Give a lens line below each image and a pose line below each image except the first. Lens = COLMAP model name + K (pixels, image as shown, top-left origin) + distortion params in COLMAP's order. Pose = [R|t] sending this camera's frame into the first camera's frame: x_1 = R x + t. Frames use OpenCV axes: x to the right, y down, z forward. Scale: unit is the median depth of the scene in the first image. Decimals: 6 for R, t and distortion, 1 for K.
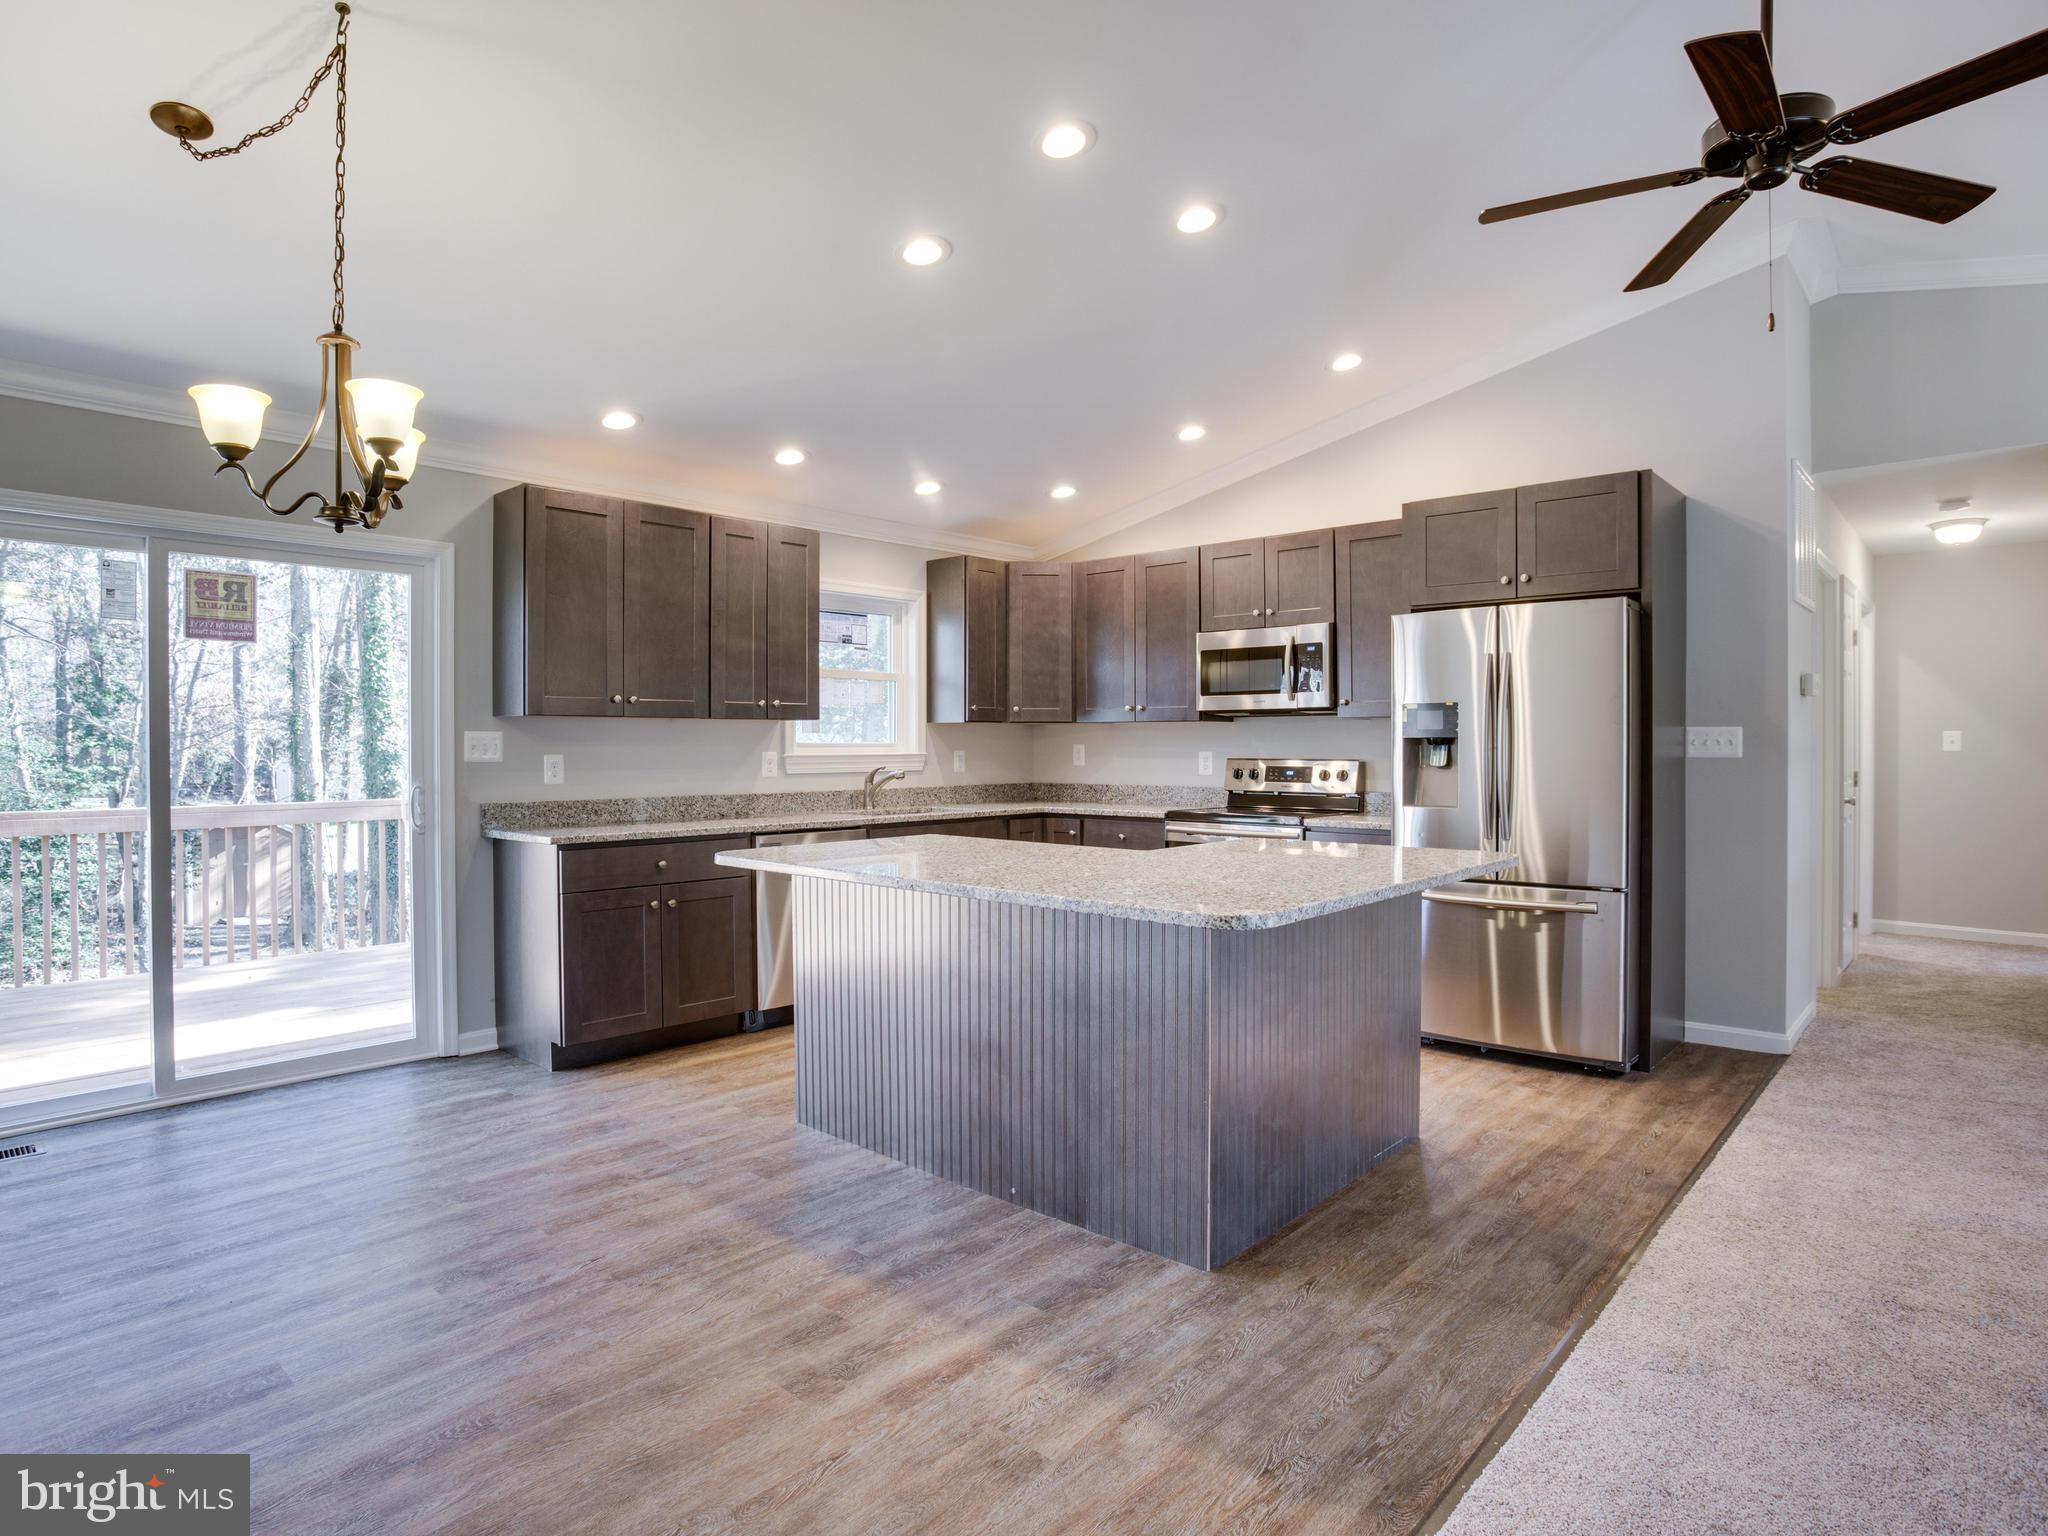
lens RADIAL K [[1124.8, 0, 1021.5], [0, 1124.8, 752.9], [0, 0, 1]] dist [-0.085803, 0.040384]
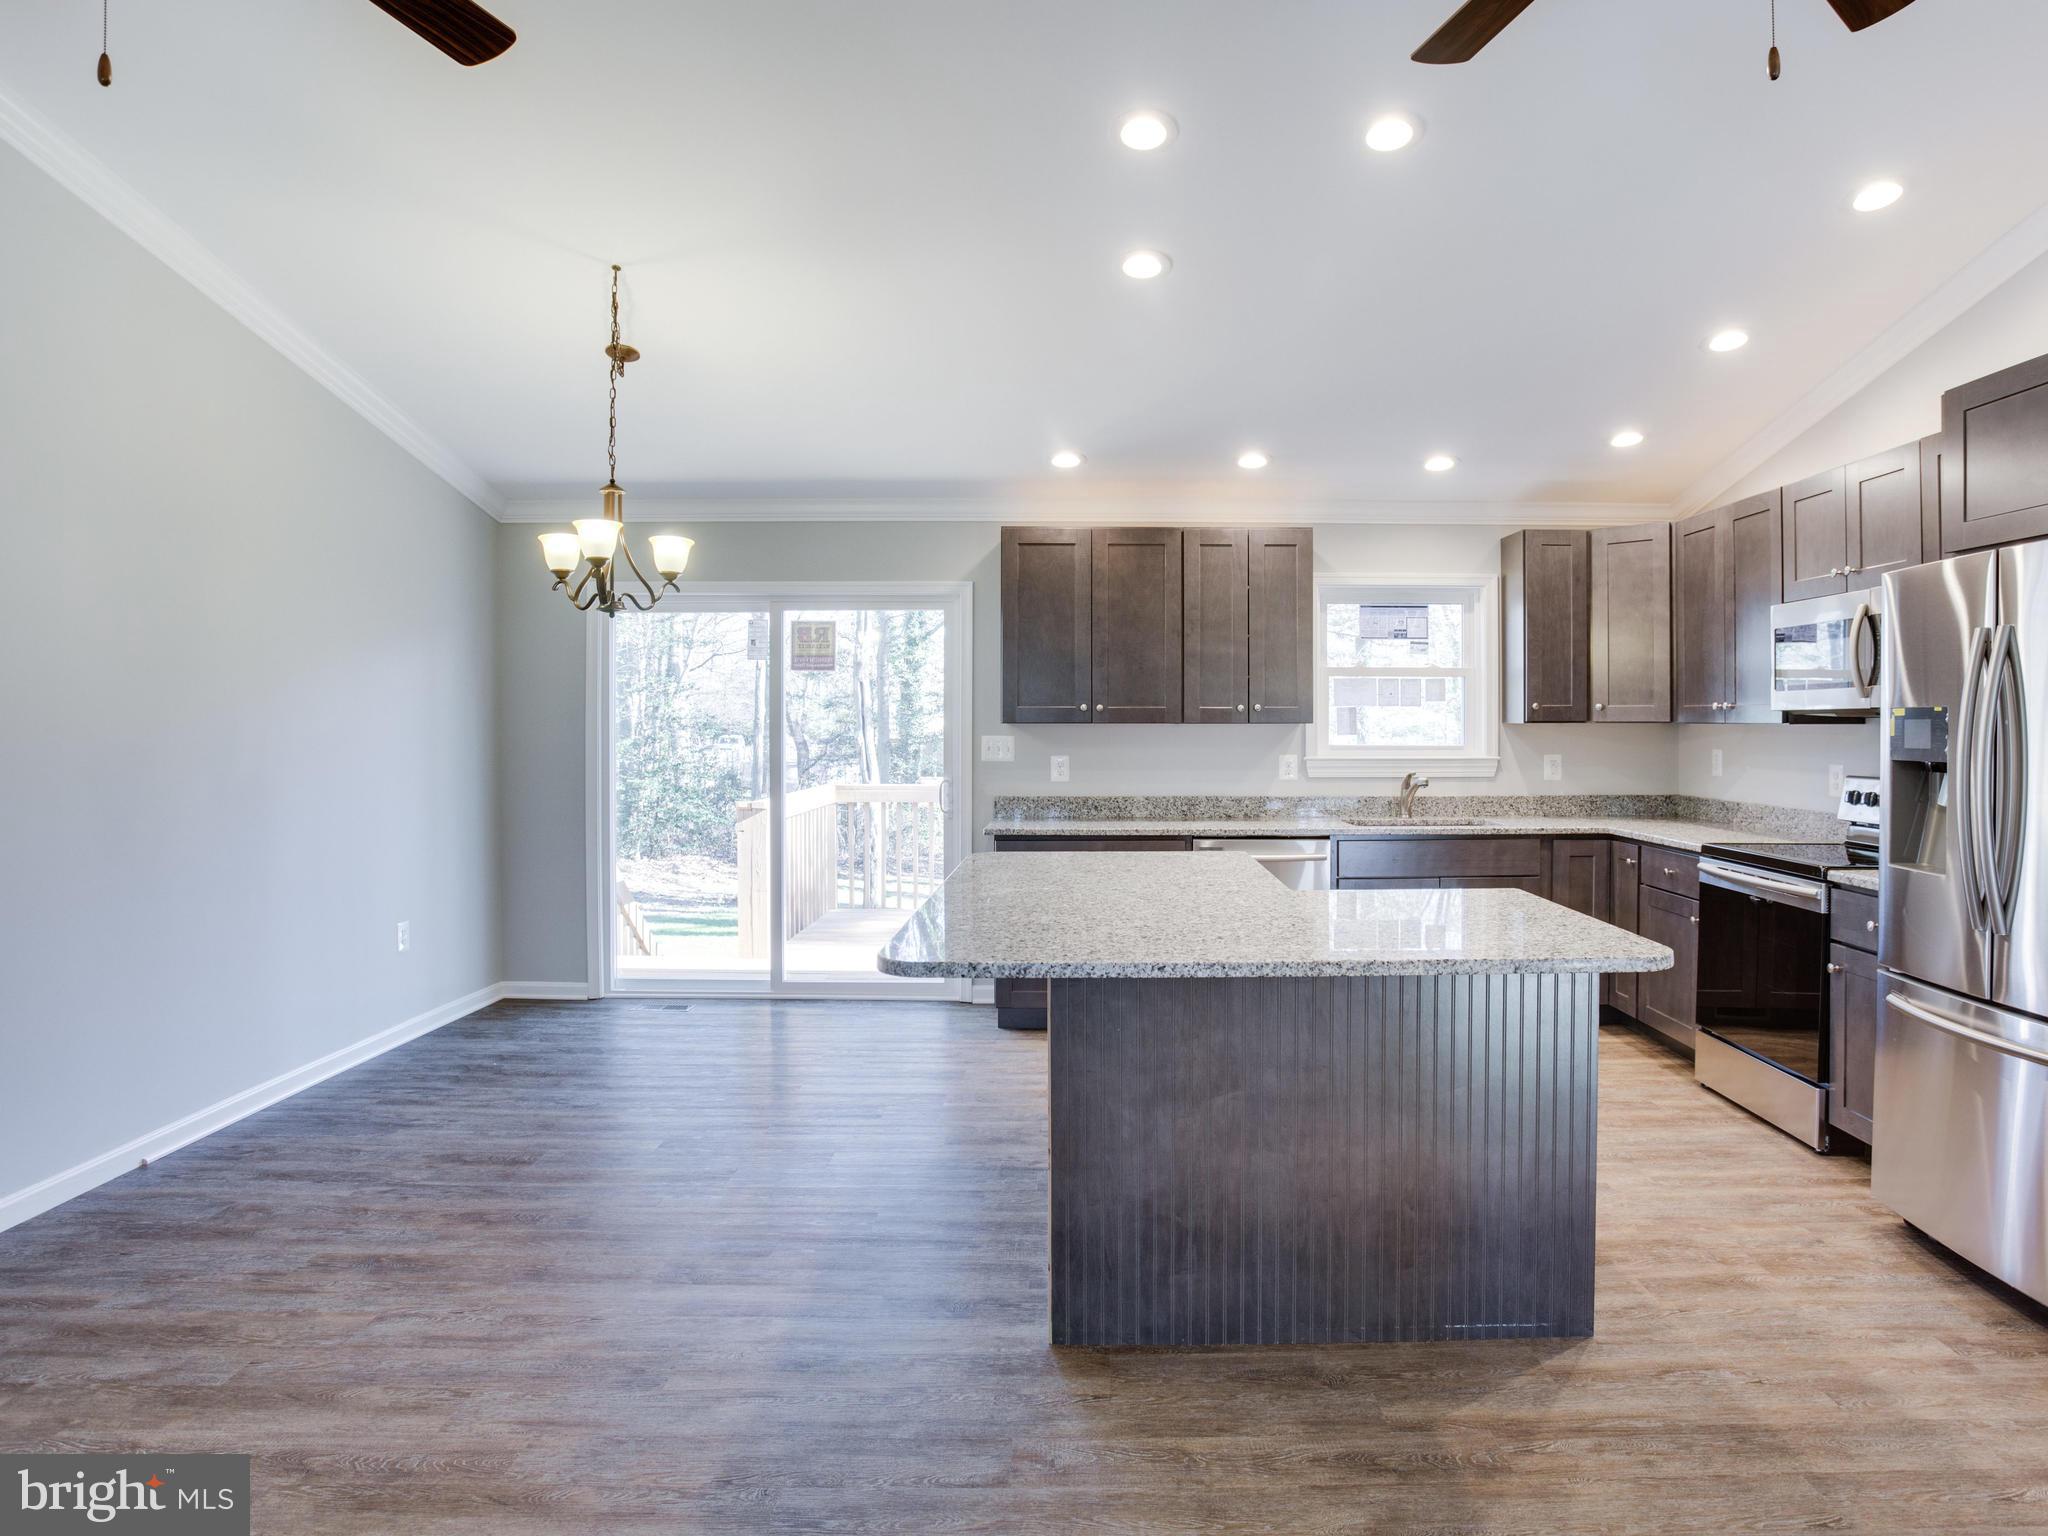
lens RADIAL K [[1181.9, 0, 1098.7], [0, 1181.9, 723.4], [0, 0, 1]] dist [-0.083479, 0.038577]
pose [[0.686291, 0.002999, -0.727321, 0.474298], [-0.007885, 0.999963, -0.003316, -0.026851], [0.727284, 0.008011, 0.686290, 0.185629]]
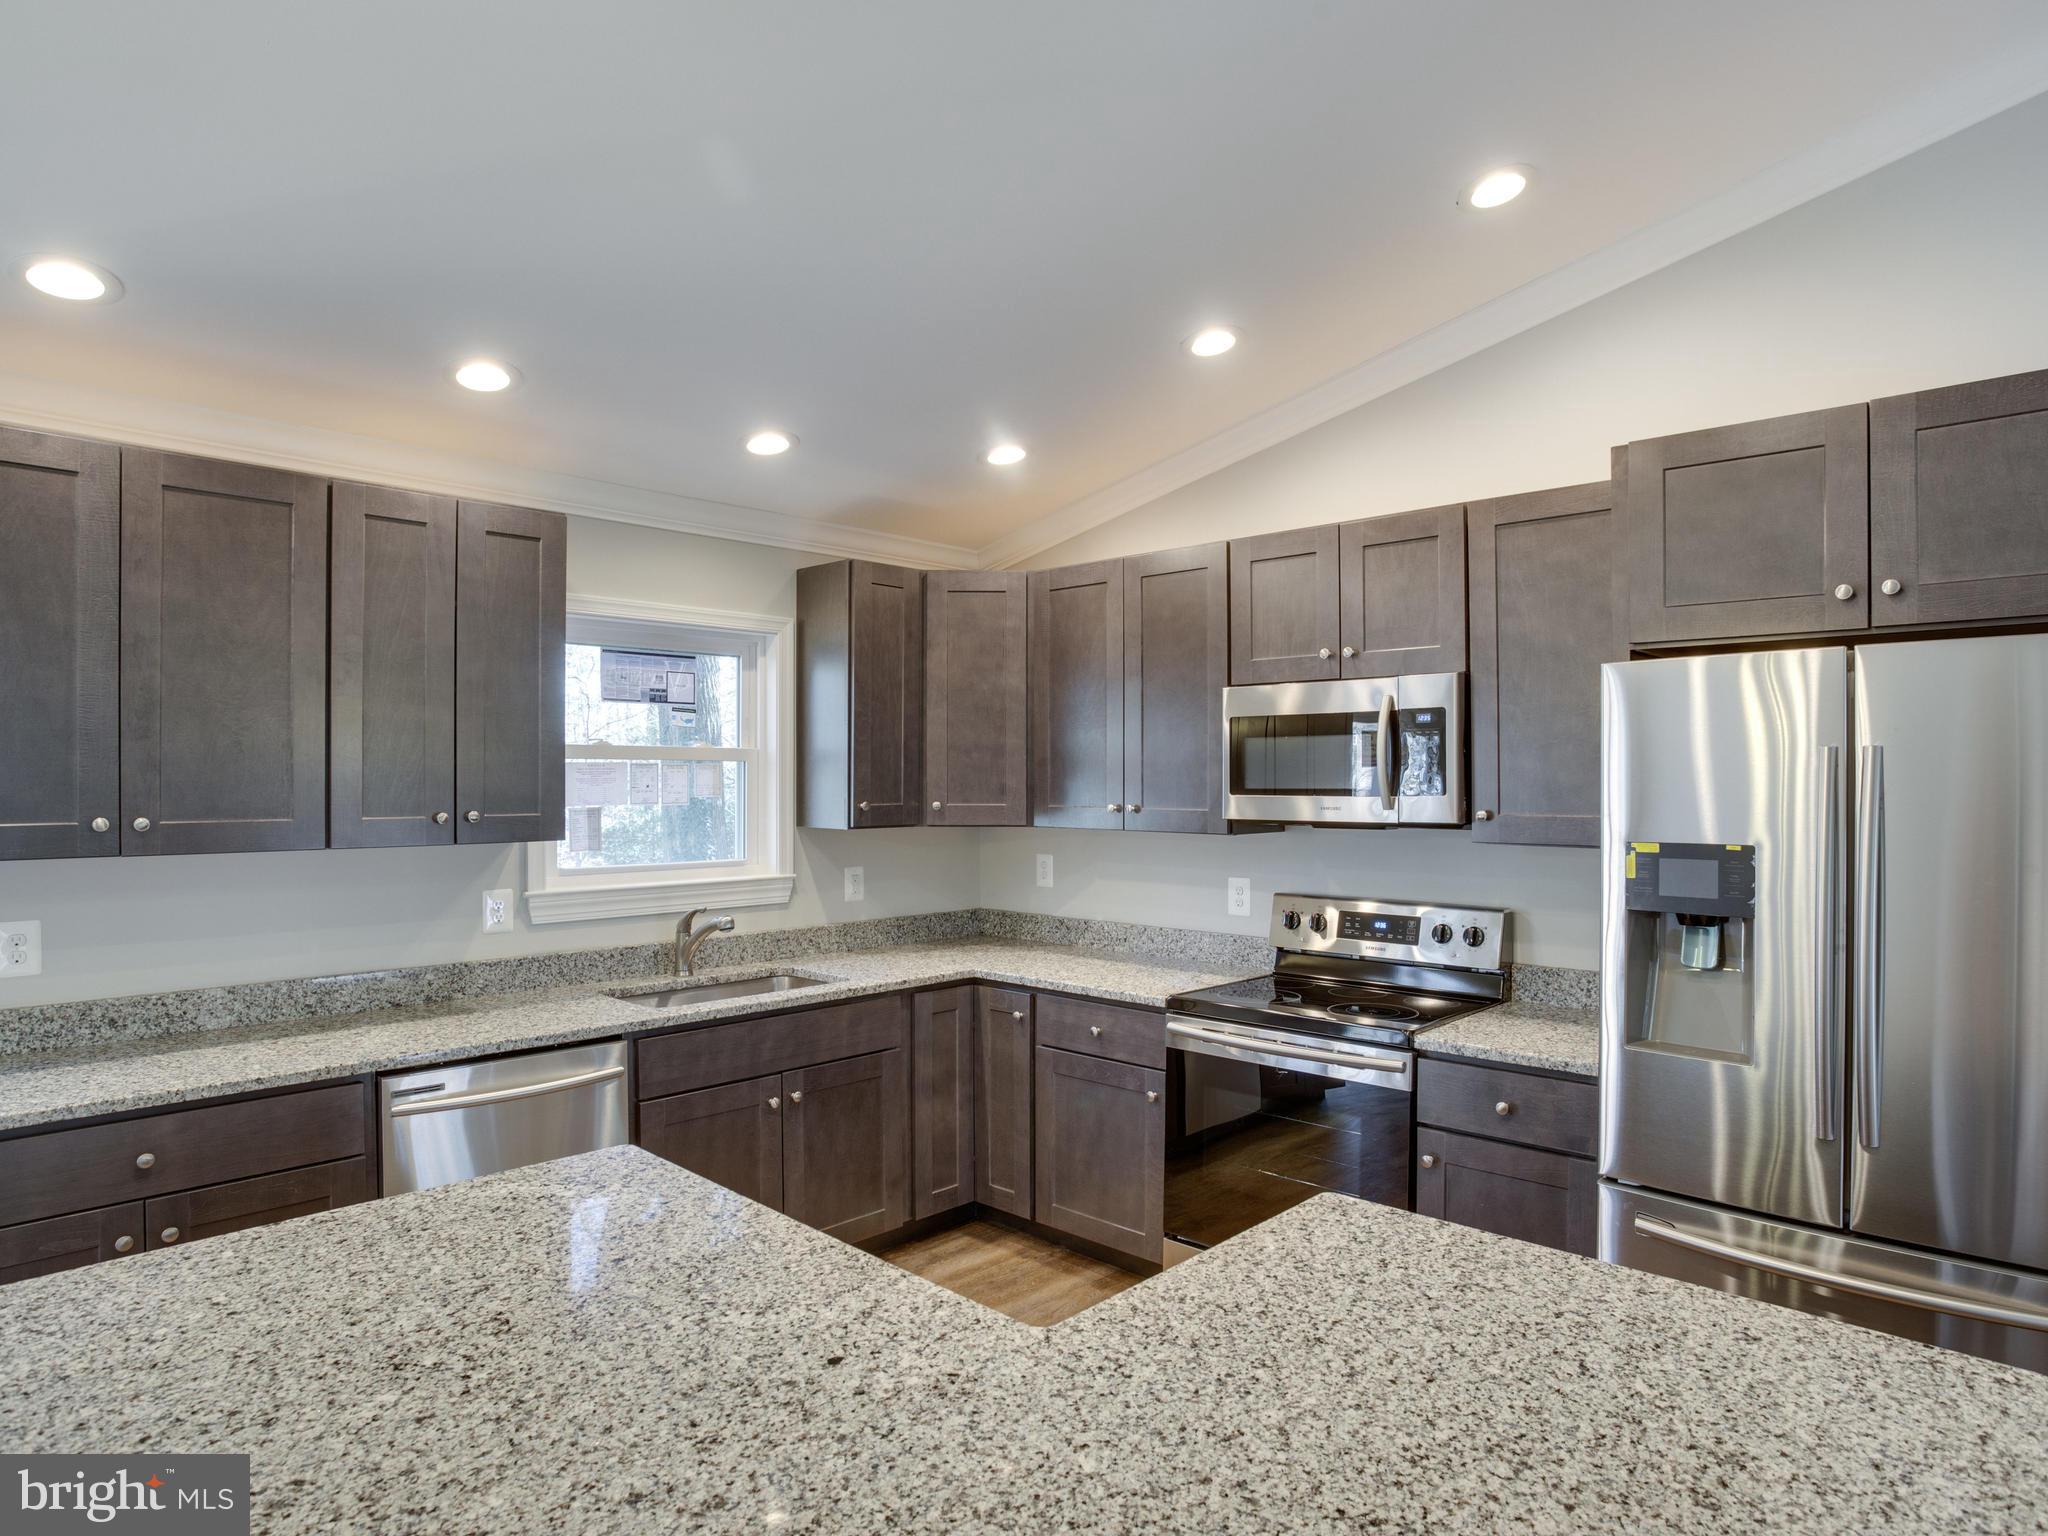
lens RADIAL K [[1189.8, 0, 1034.5], [0, 1189.8, 785.5], [0, 0, 1]] dist [-0.091111, 0.052978]
pose [[0.999798, 0.002455, -0.019963, 0.081451], [-0.002538, 0.999988, -0.004148, -0.061330], [0.019953, 0.004198, 0.999792, 0.438276]]
